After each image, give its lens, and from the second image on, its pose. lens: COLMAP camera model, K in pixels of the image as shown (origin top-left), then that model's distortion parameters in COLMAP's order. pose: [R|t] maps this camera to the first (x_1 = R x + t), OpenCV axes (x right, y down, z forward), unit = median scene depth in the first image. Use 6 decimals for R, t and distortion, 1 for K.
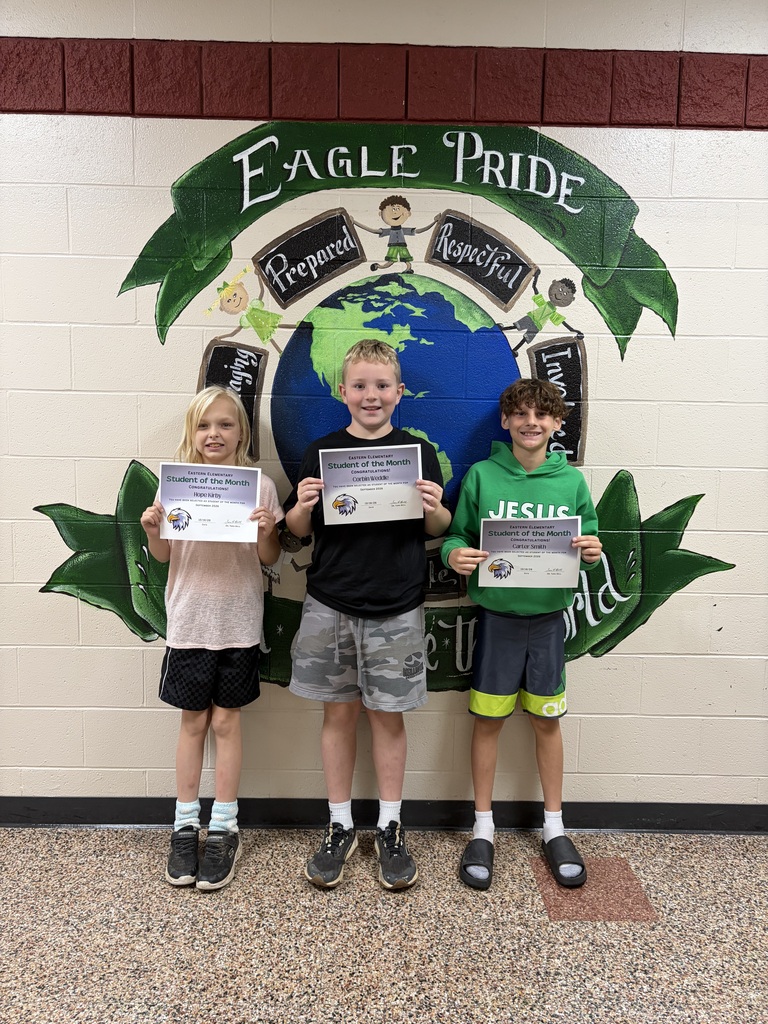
lens RADIAL K [[766.6, 0, 383.7], [0, 766.6, 504.0], [0, 0, 1]] dist [0.029466, -0.038547]
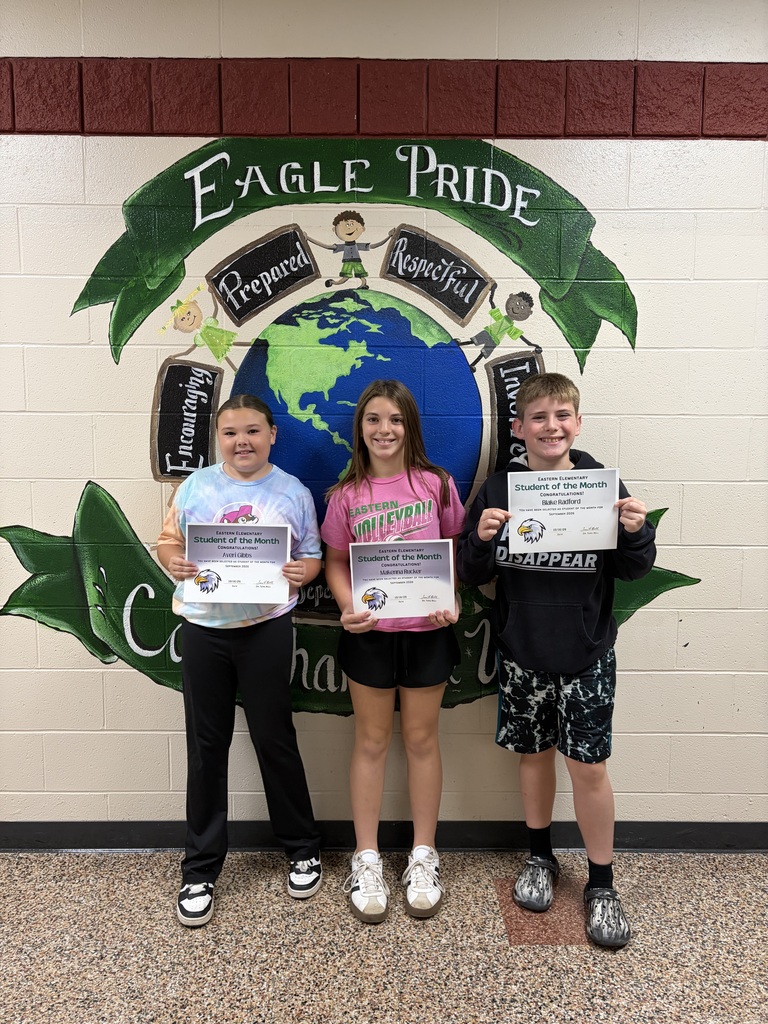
lens RADIAL K [[766.6, 0, 380.6], [0, 766.6, 510.3], [0, 0, 1]] dist [0.029466, -0.038547]
pose [[0.999903, -0.012167, -0.006707, 0.057524], [0.012146, 0.999921, -0.003117, -0.011958], [0.006744, 0.003035, 0.999973, 0.011795]]
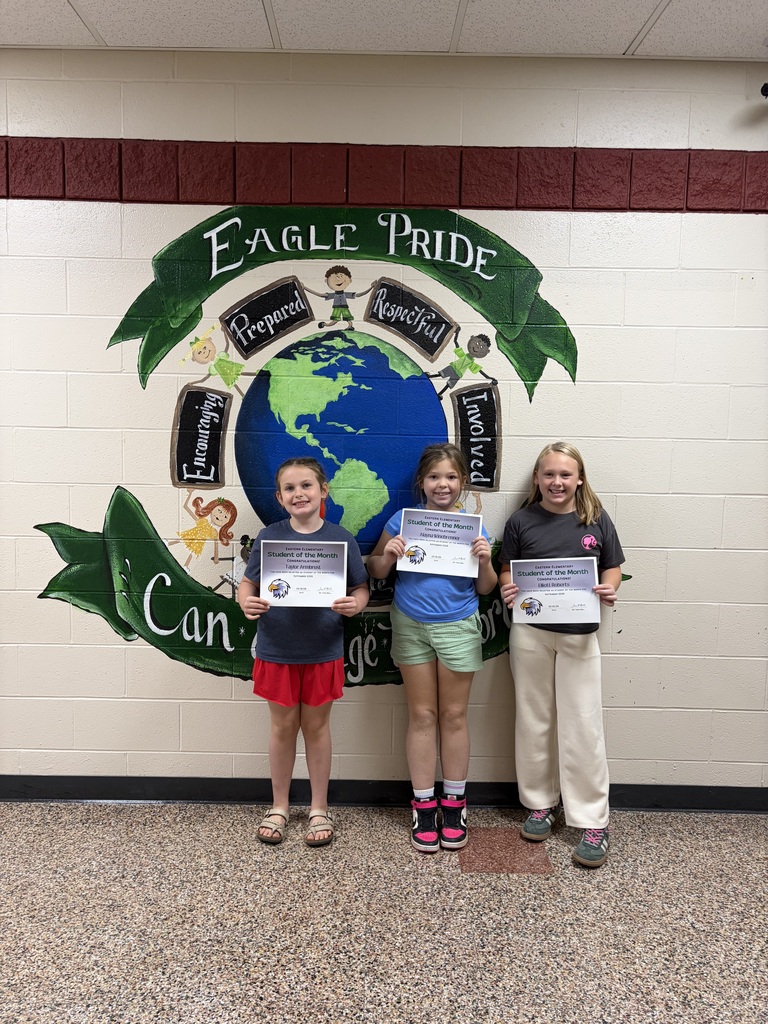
lens RADIAL K [[766.6, 0, 381.5], [0, 766.6, 513.5], [0, 0, 1]] dist [0.029466, -0.038547]
pose [[0.999971, 0.000900, -0.007565, 0.090791], [-0.001148, 0.999460, -0.032834, 0.024044], [0.007531, 0.032841, 0.999432, -0.183681]]
